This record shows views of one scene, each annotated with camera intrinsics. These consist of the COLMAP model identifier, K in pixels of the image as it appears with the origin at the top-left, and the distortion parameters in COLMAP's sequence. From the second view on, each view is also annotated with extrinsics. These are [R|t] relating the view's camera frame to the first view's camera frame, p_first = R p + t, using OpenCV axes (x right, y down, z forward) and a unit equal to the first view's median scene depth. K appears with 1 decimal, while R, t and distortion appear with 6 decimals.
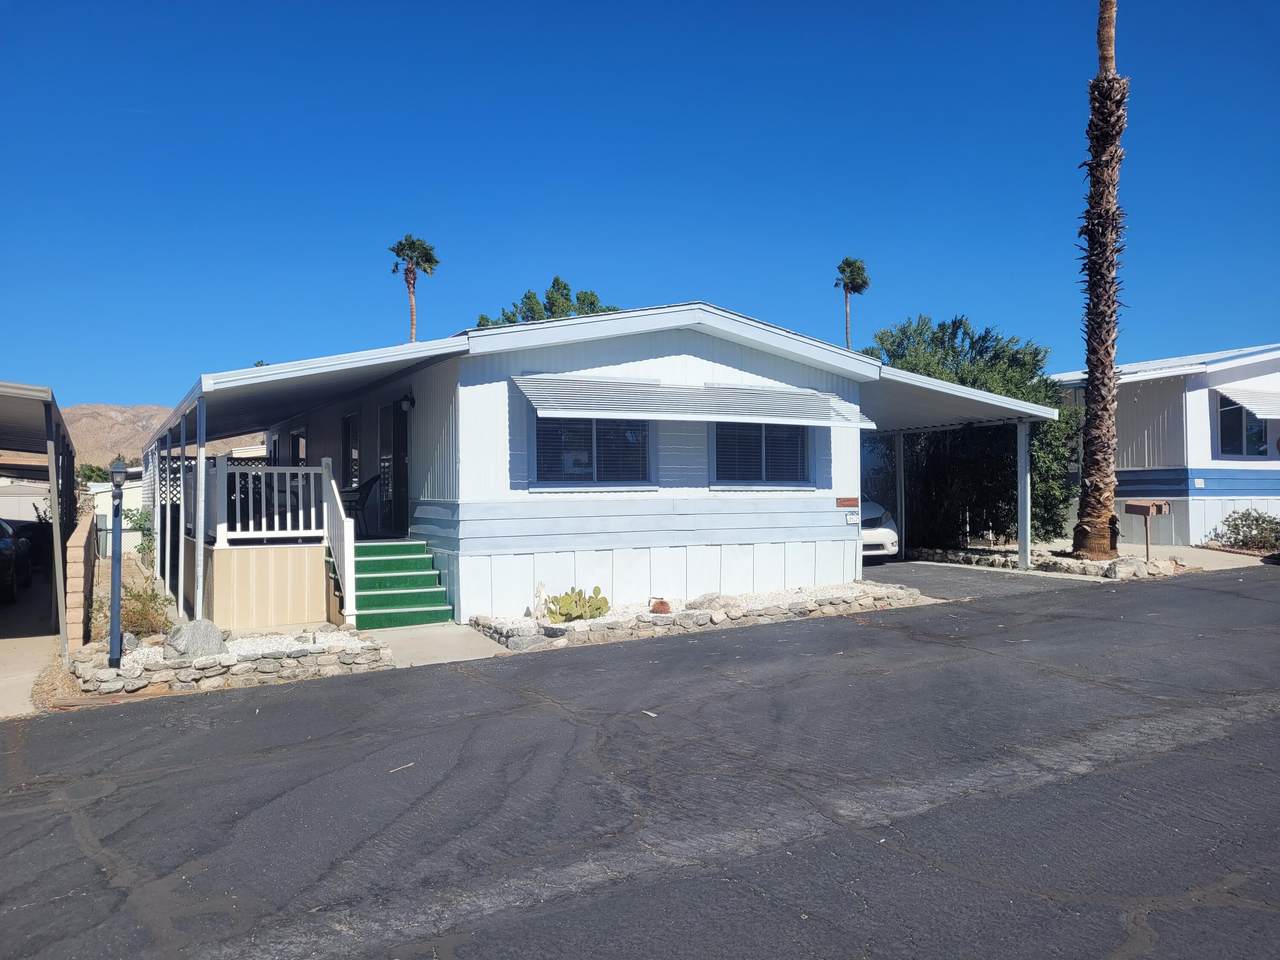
lens RADIAL K [[959.1, 0, 634.6], [0, 959.1, 480.4], [0, 0, 1]] dist [0.050002, -0.039183]
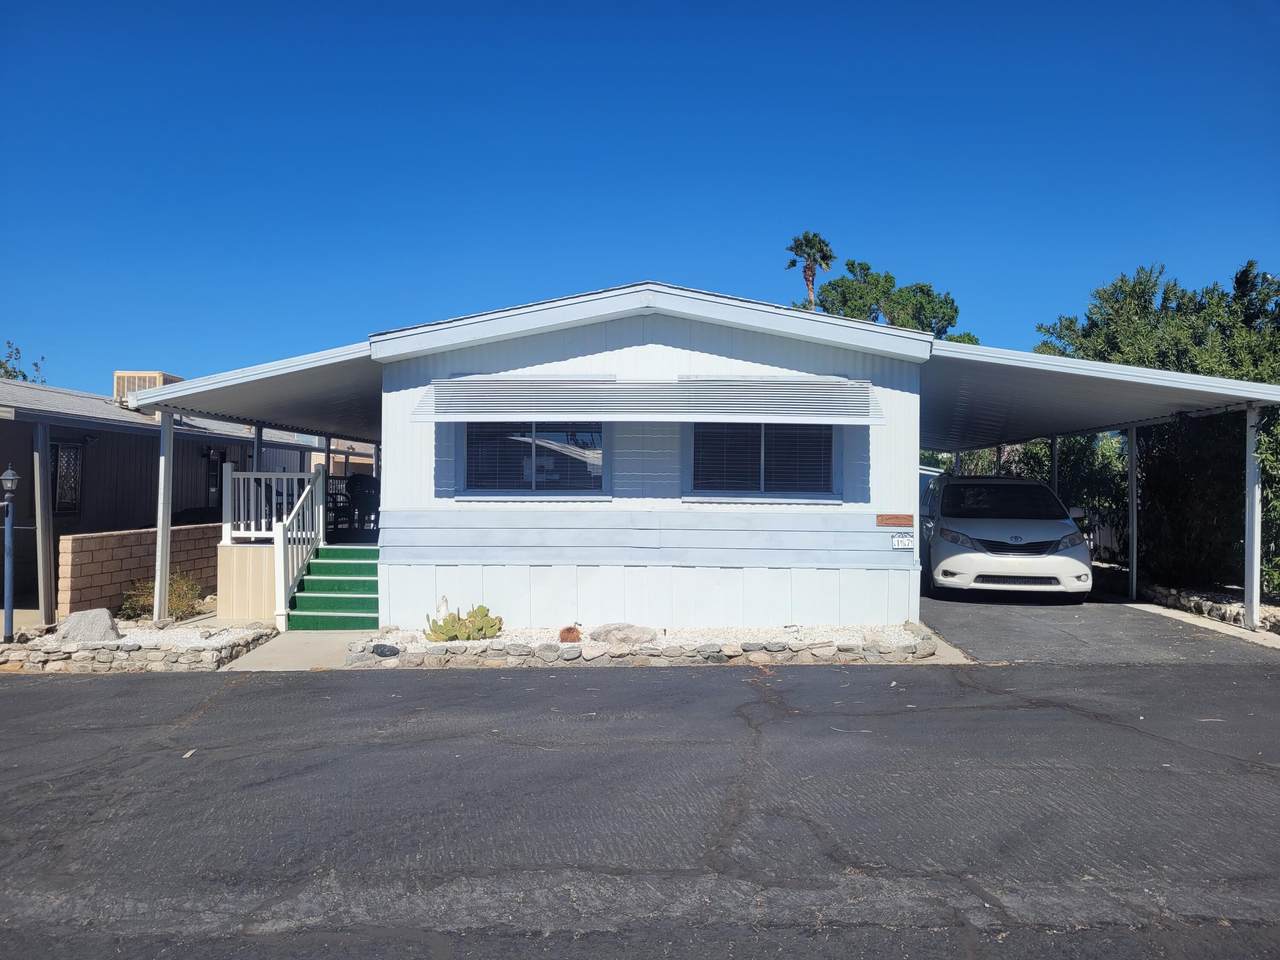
lens RADIAL K [[959.1, 0, 634.6], [0, 959.1, 480.4], [0, 0, 1]] dist [0.050002, -0.039183]
pose [[0.853958, 0.009141, -0.520262, 0.519681], [-0.008006, 0.999958, 0.004429, -0.013026], [0.520281, 0.000383, 0.853995, 0.271679]]
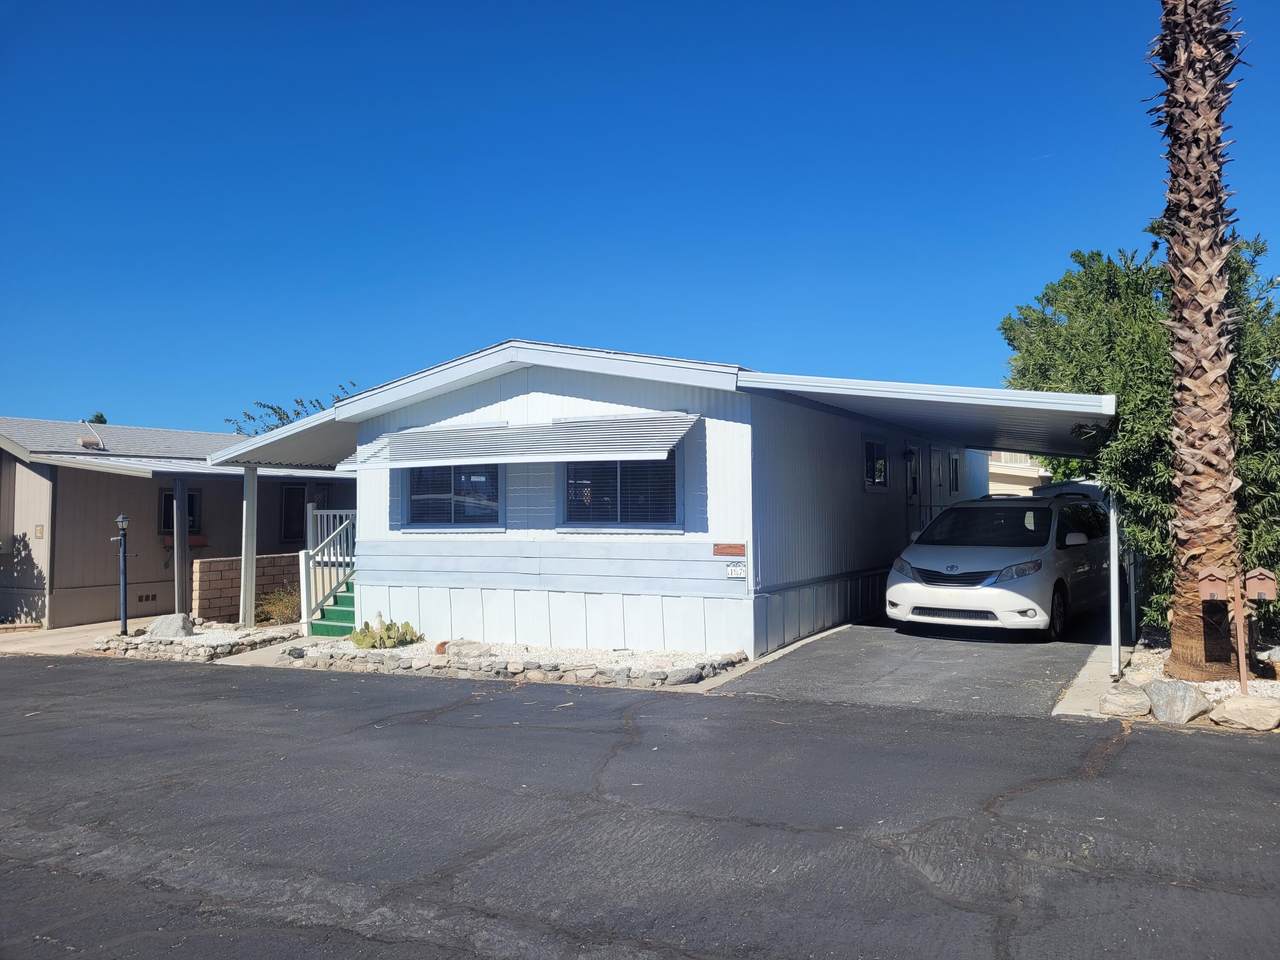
lens RADIAL K [[964.1, 0, 659.8], [0, 964.1, 465.5], [0, 0, 1]] dist [0.049468, -0.041714]
pose [[0.535625, -0.035197, -0.843722, 1.000938], [0.016983, 0.999378, -0.030909, -0.026258], [0.844285, 0.002227, 0.535890, 0.621099]]
